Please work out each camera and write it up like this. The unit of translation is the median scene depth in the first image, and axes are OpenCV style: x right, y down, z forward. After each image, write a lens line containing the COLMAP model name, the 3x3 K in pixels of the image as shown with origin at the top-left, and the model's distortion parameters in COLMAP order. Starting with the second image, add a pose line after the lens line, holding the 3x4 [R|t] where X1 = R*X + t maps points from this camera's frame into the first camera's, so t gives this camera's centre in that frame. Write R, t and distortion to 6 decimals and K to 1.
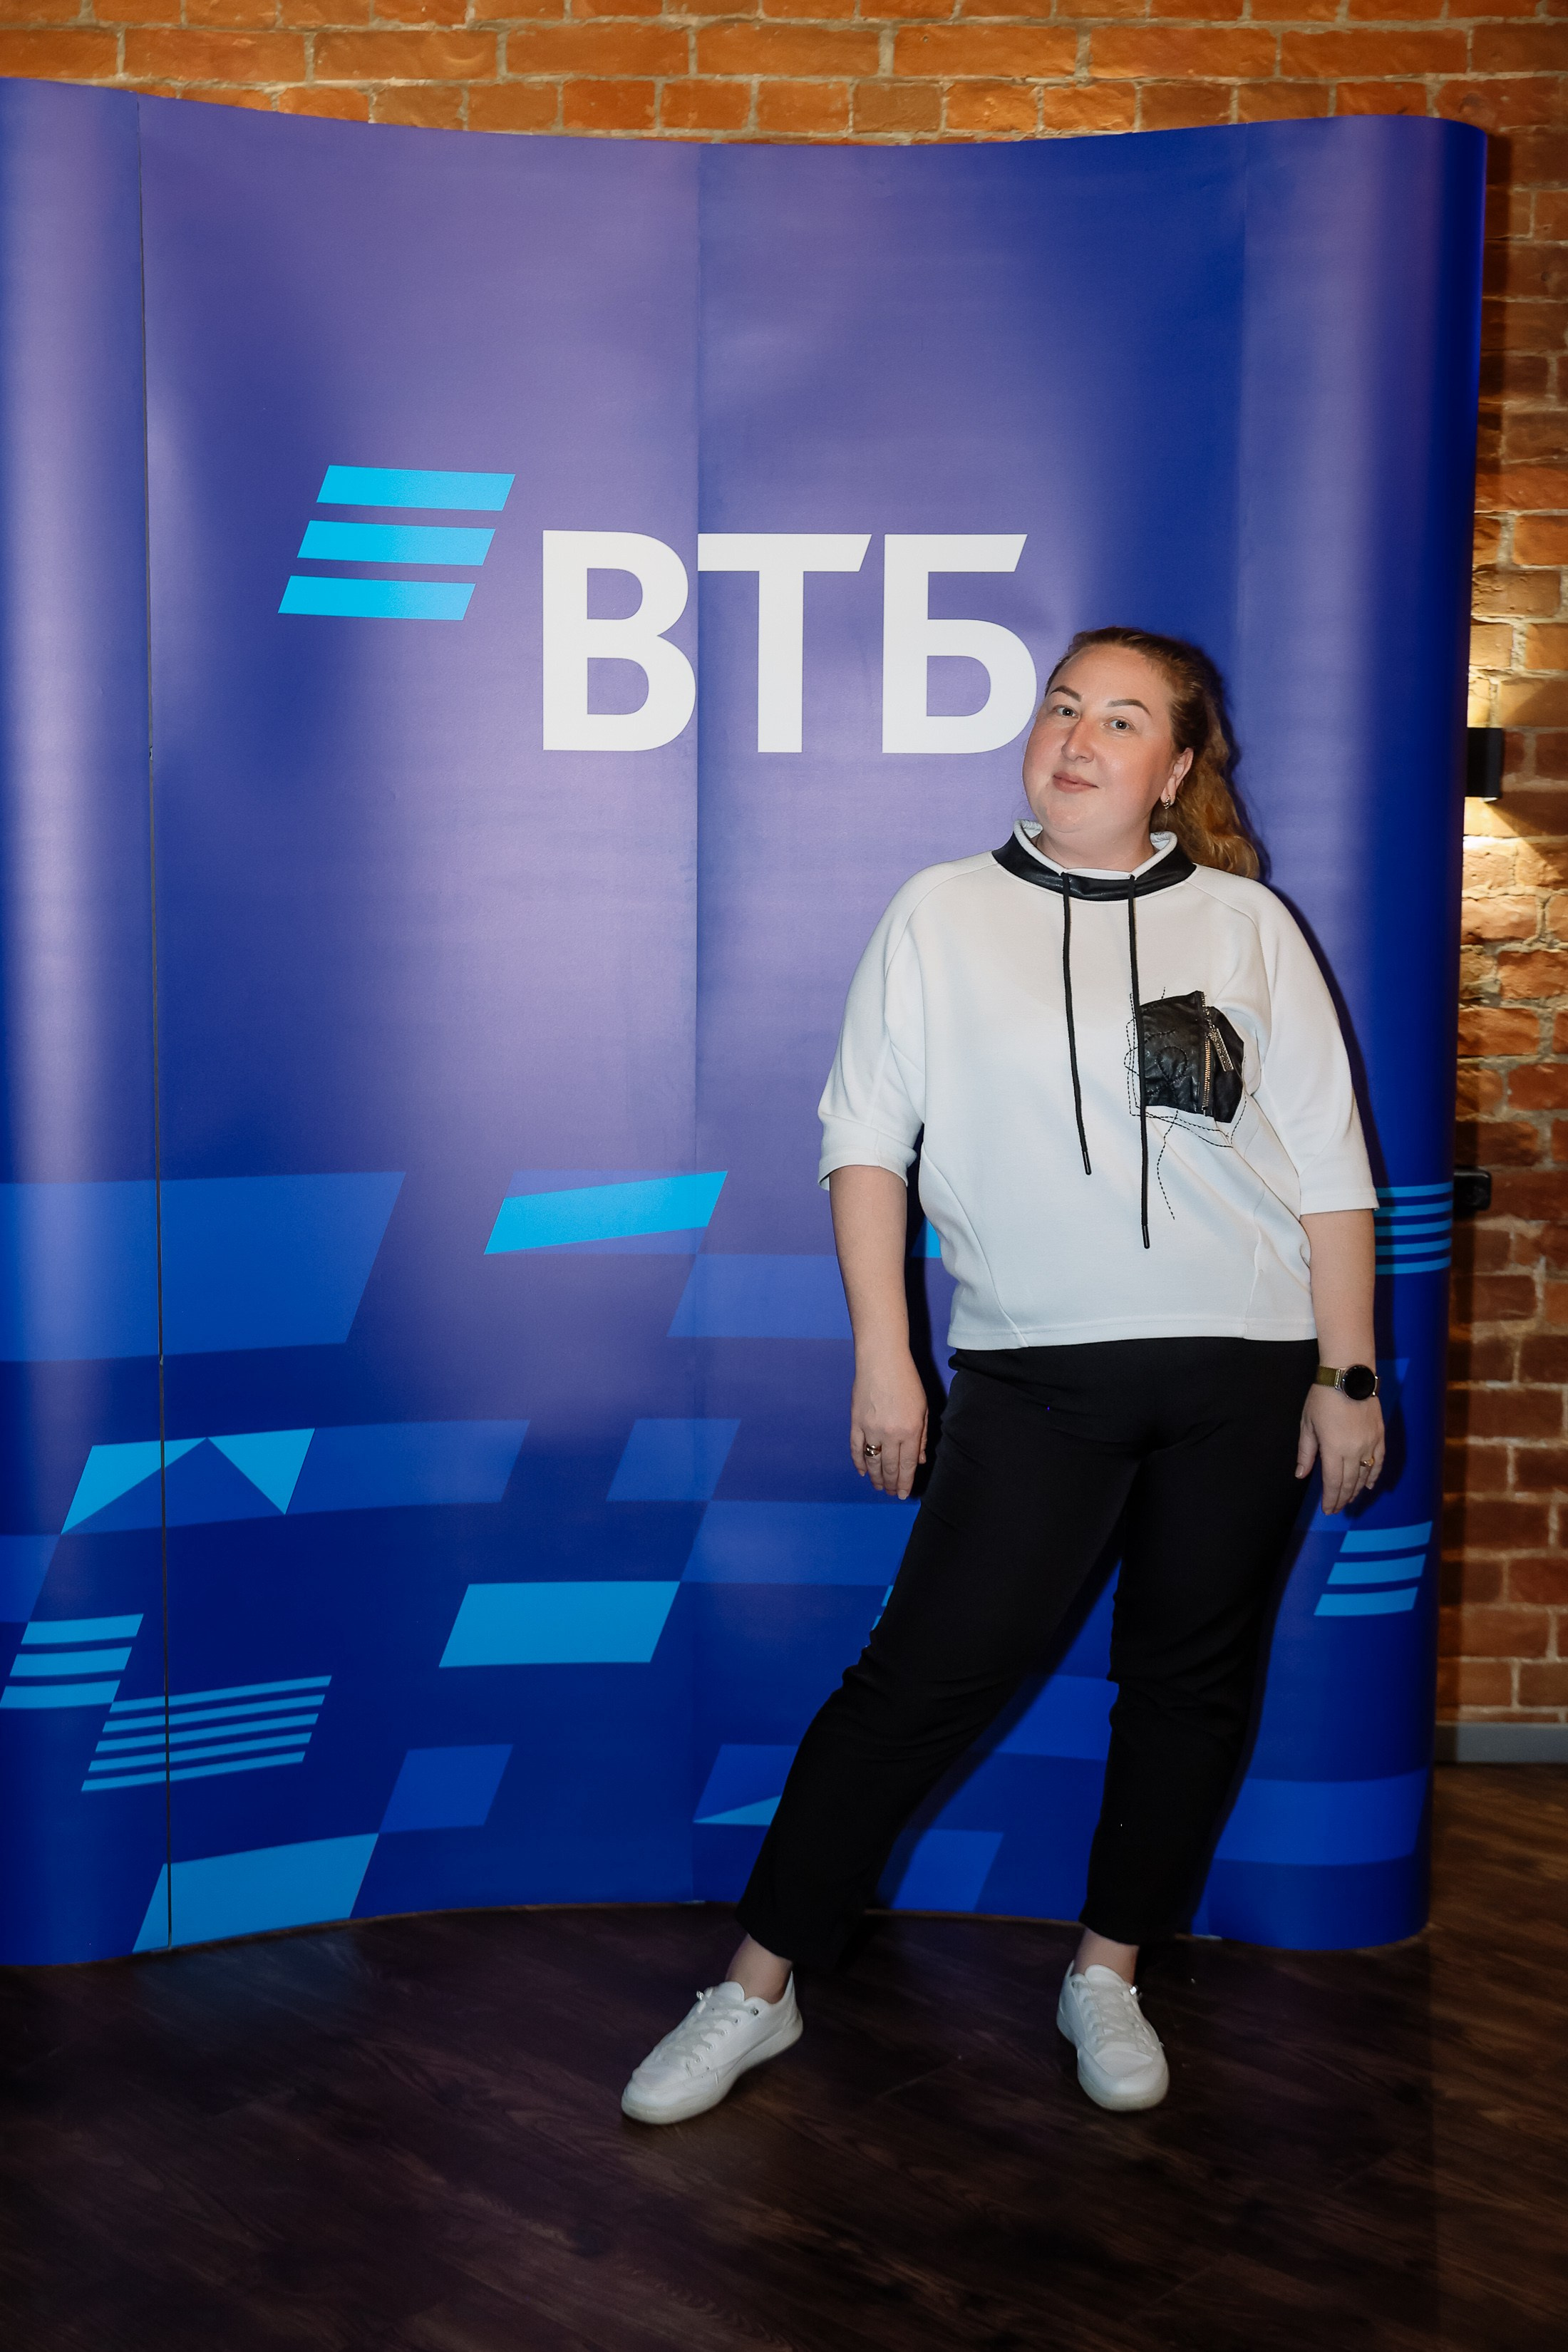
lens RADIAL K [[2740.7, 0, 840.8], [0, 2740.7, 1187.2], [0, 0, 1]] dist [0.024506, 0.000000]
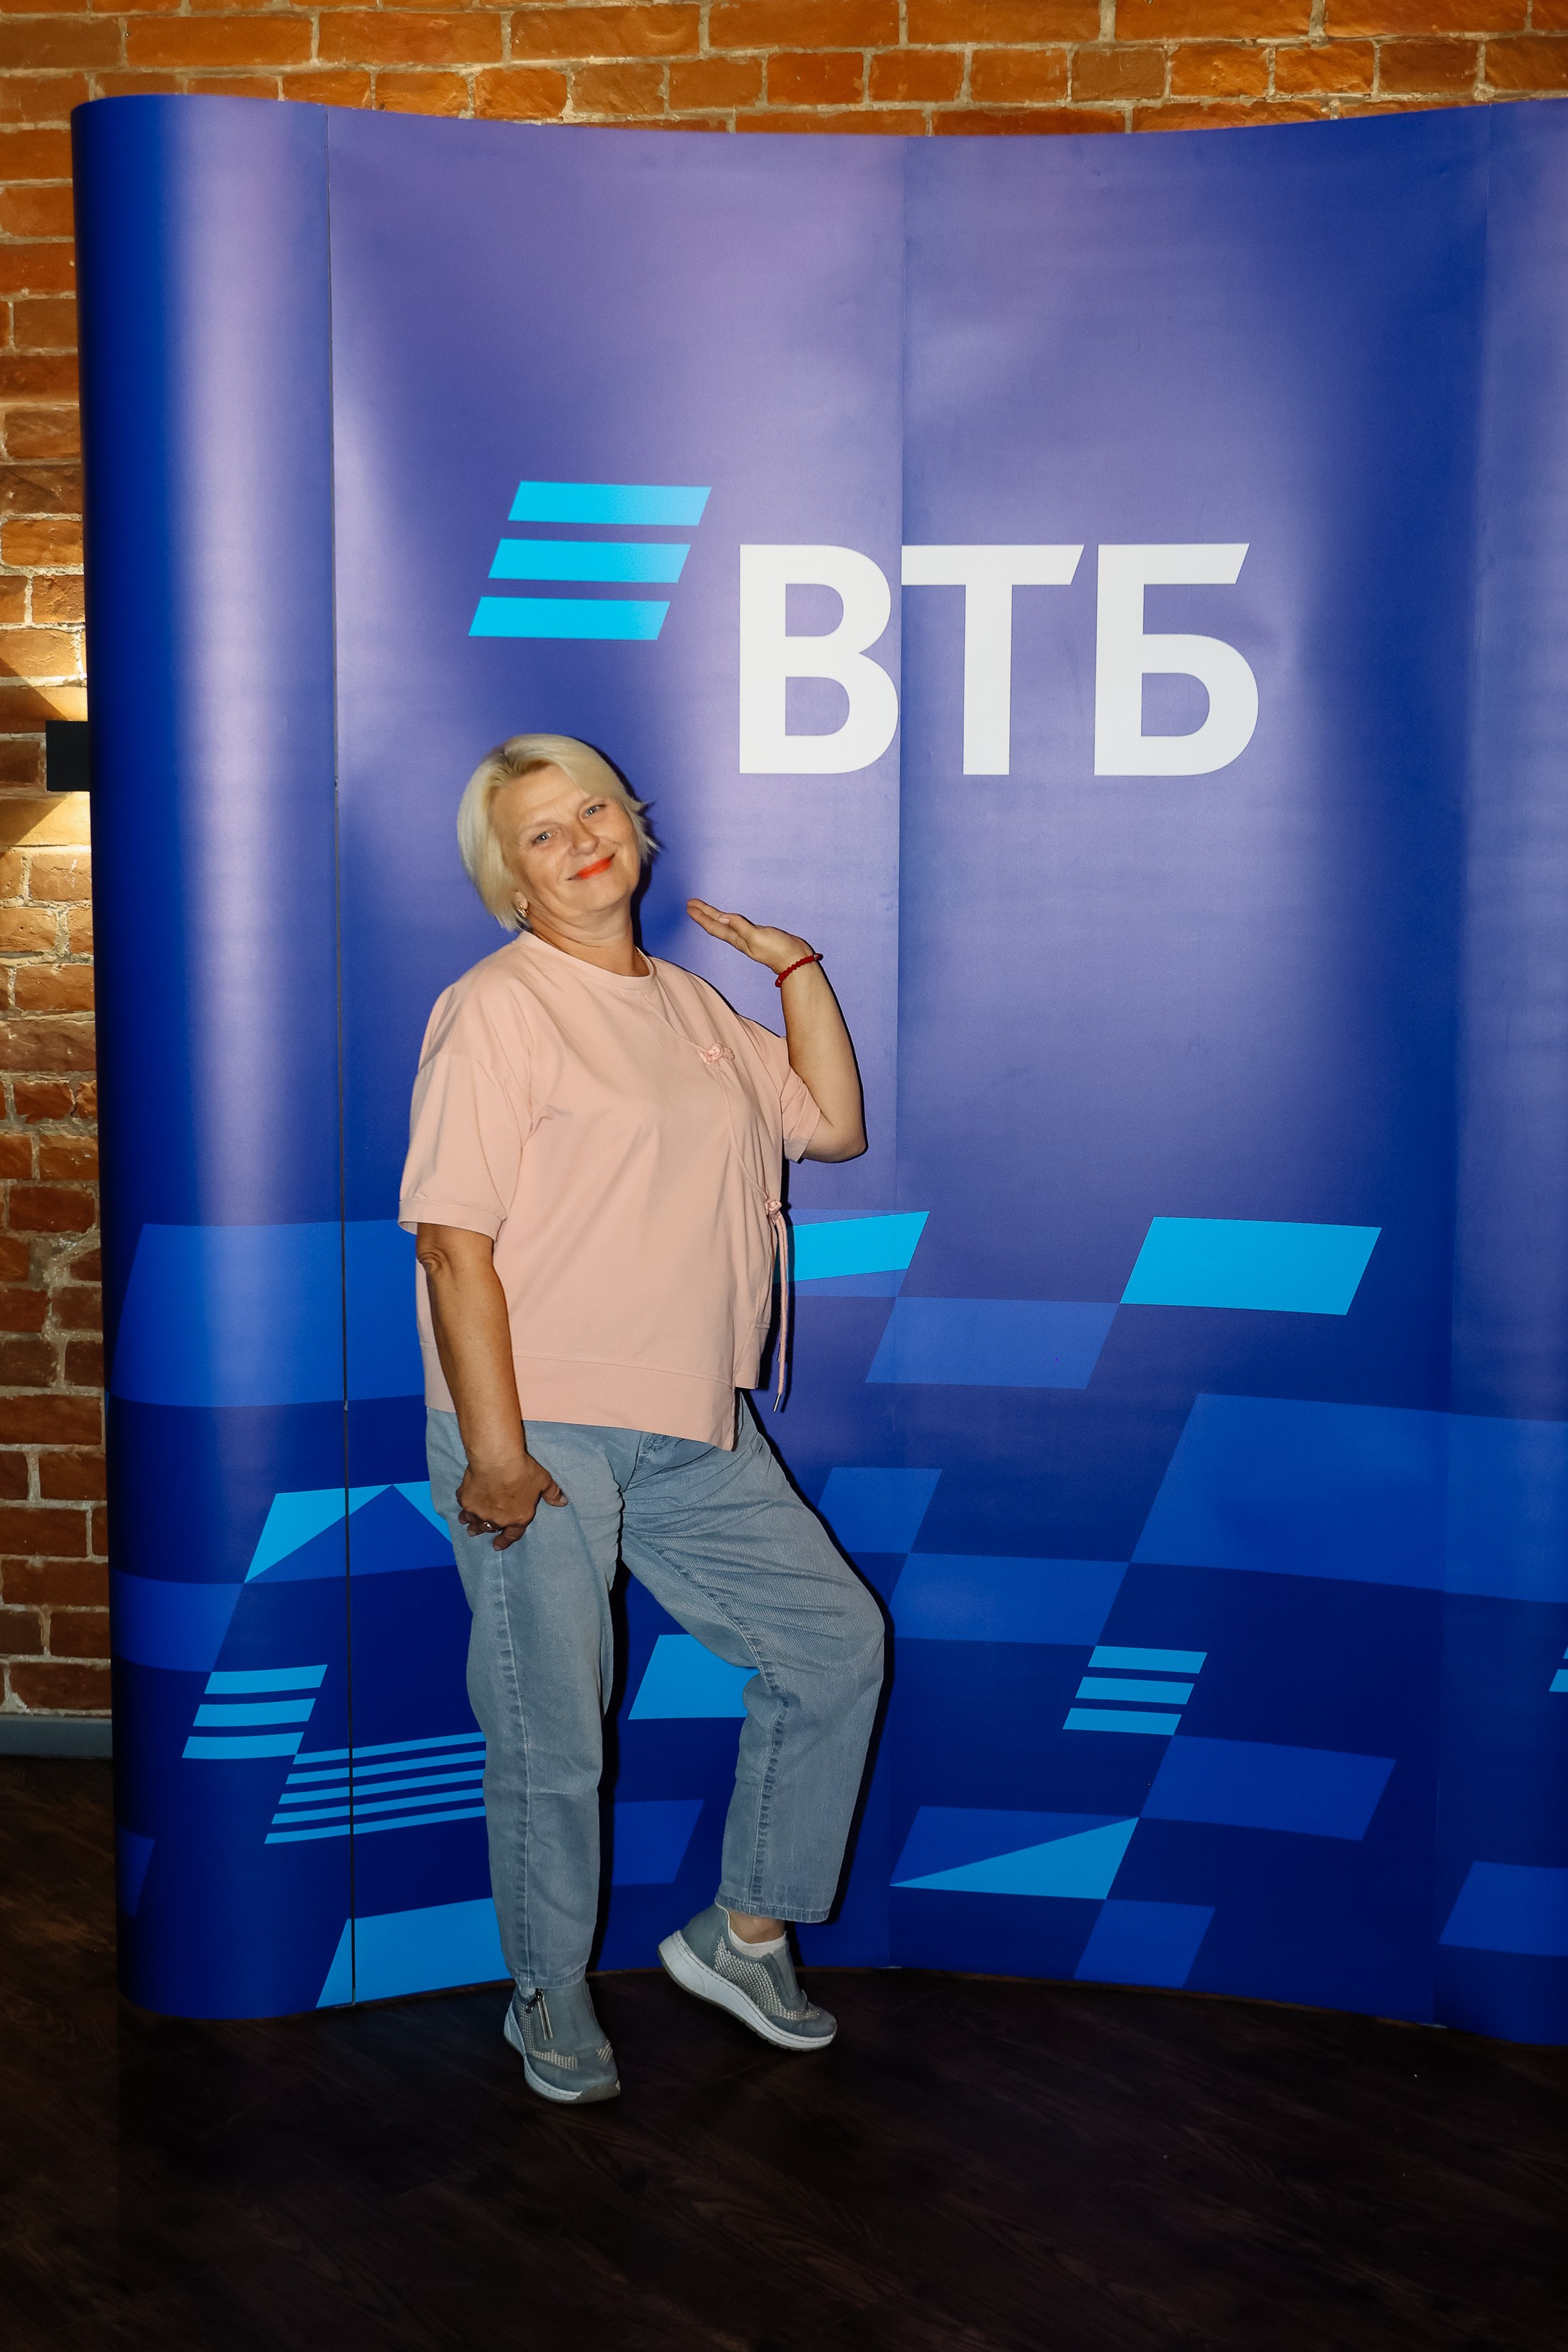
lens RADIAL K [[2851.1, 0, 831.4], [0, 2851.1, 1142.3], [0, 0, 1]] dist [0.026532, 0.000000]
pose [[0.996550, 0.006884, -0.082704, 0.007040], [-0.005741, 0.999885, 0.014056, -0.044500], [0.082791, -0.013532, 0.996475, 0.006611]]
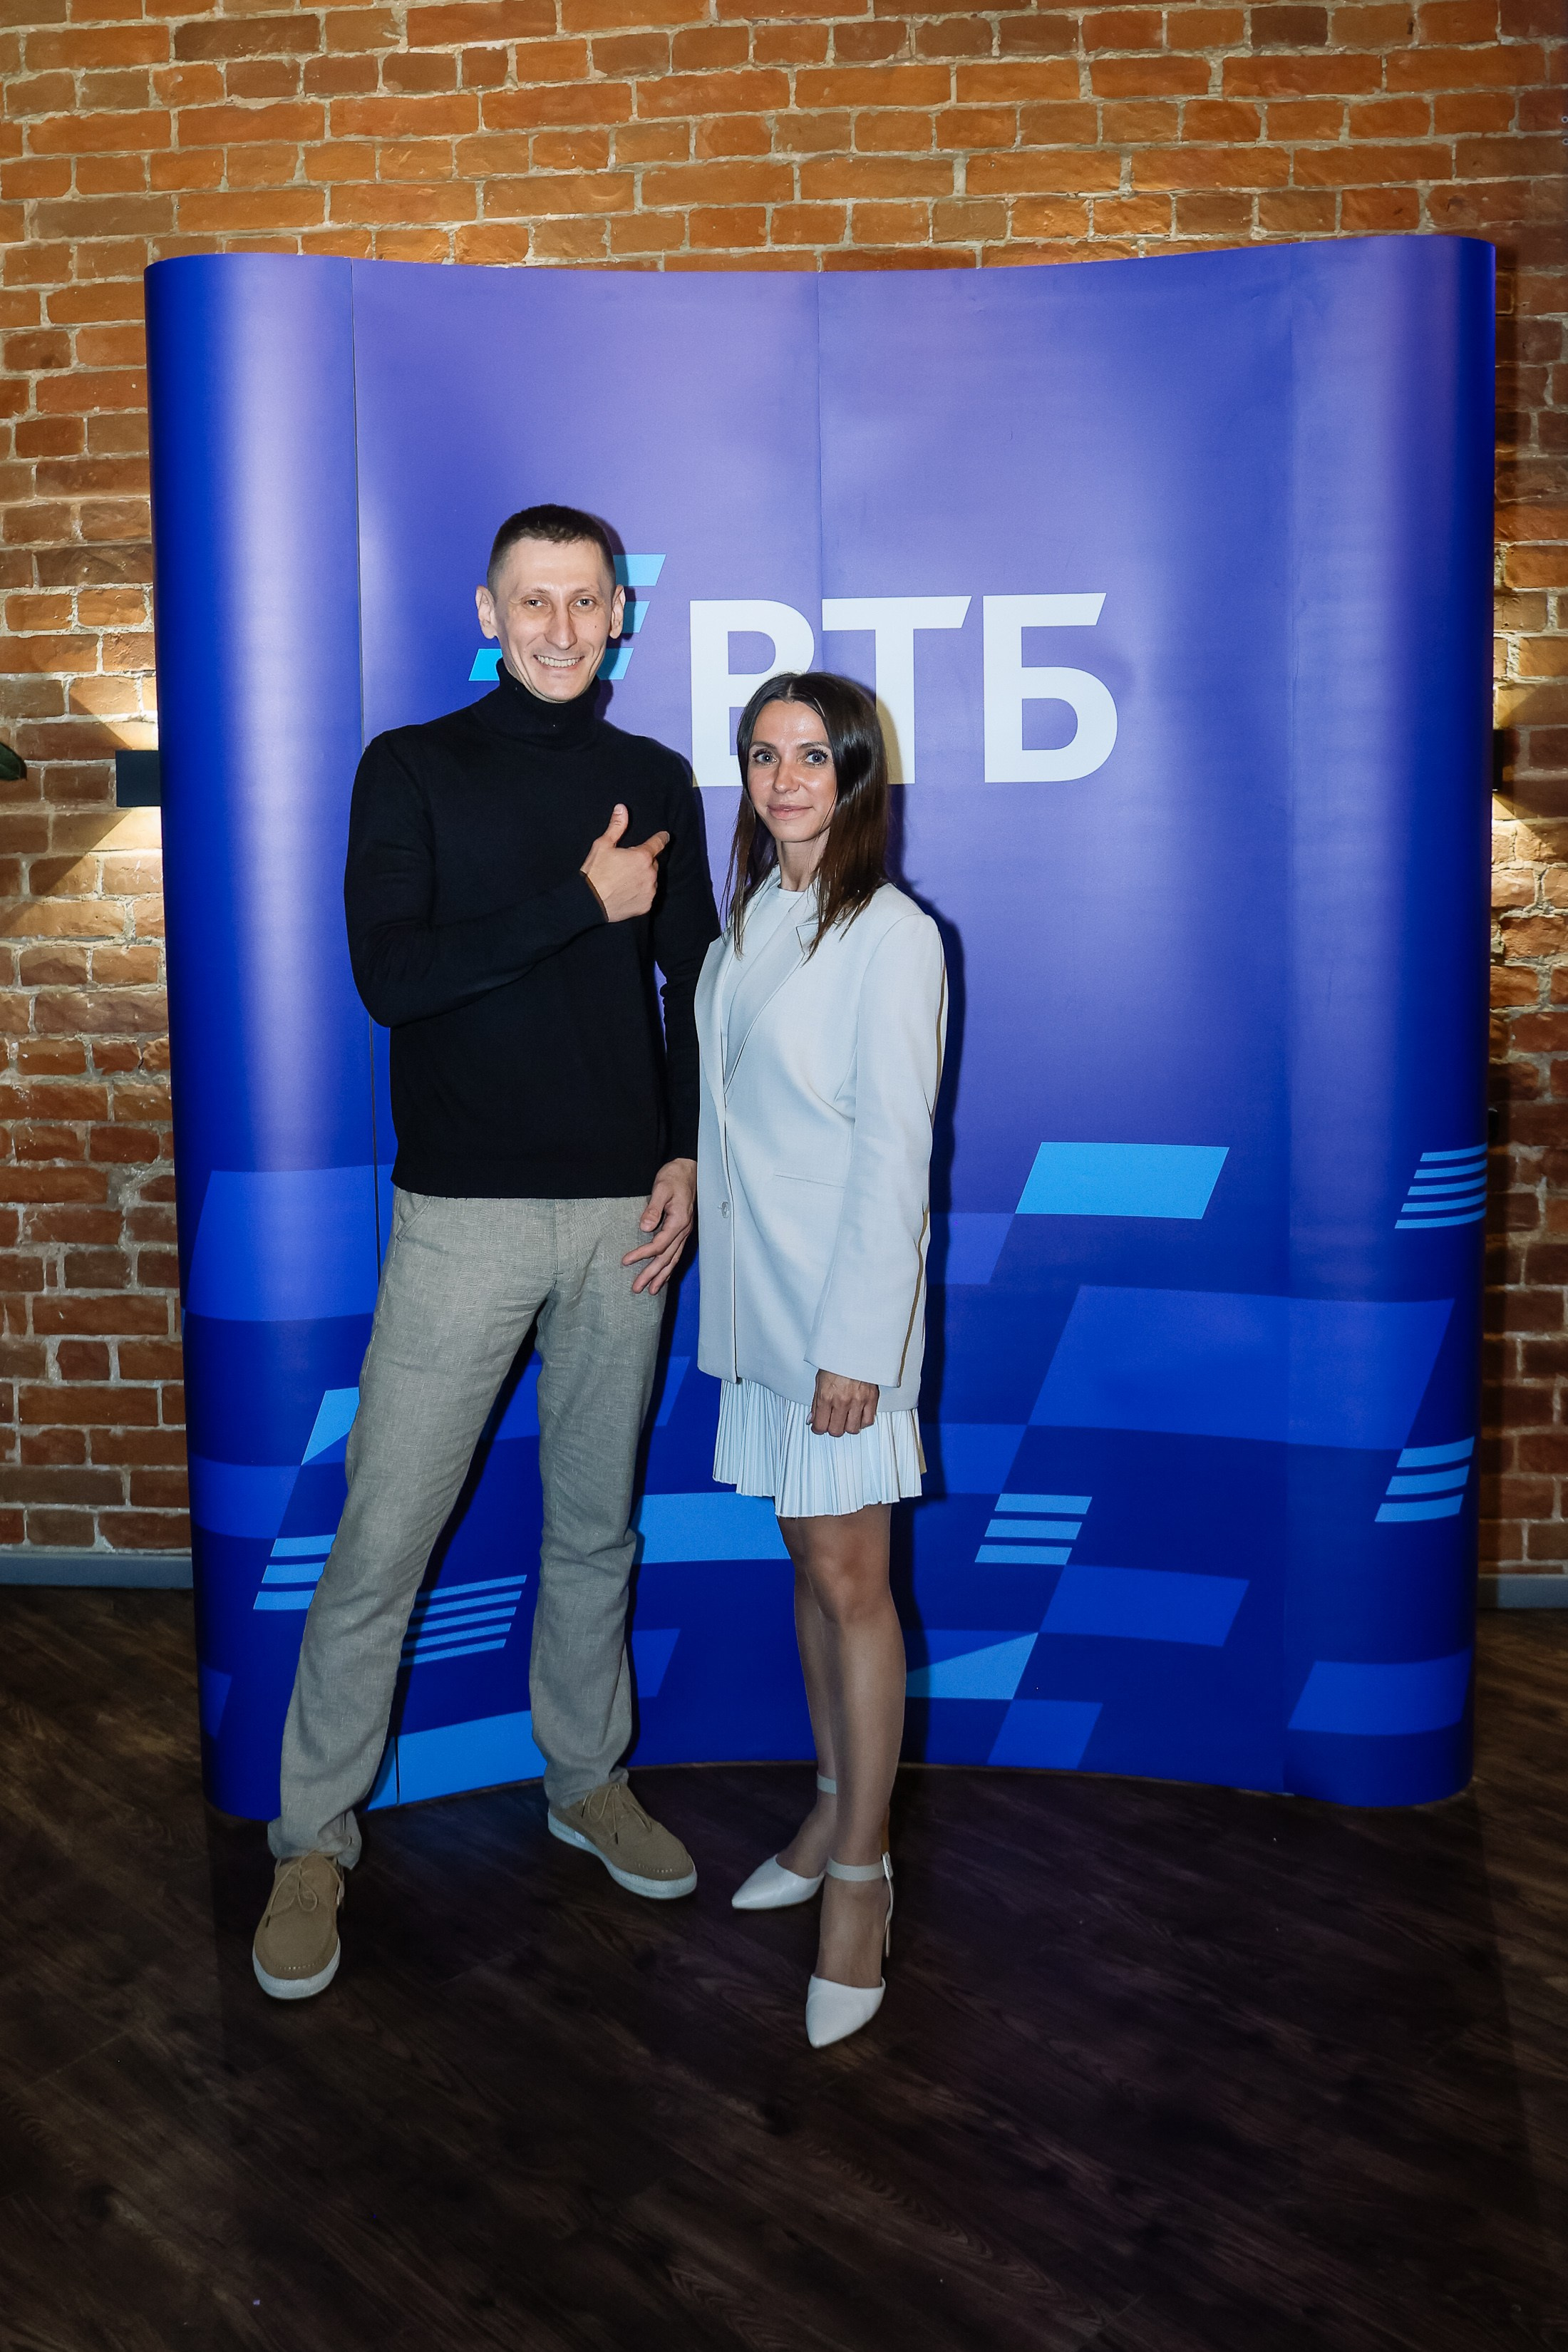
lens RADIAL K [[2187.3, 0, 721.9], [0, 2187.3, 952.6], [0, 0, 1]] dist [-0.070752, 0.045190]
pose [[0.997851, -0.019558, -0.062544, -0.039349], [0.018464, 0.999667, -0.018025, -0.071389], [0.062876, 0.016831, 0.997879, 0.072844]]
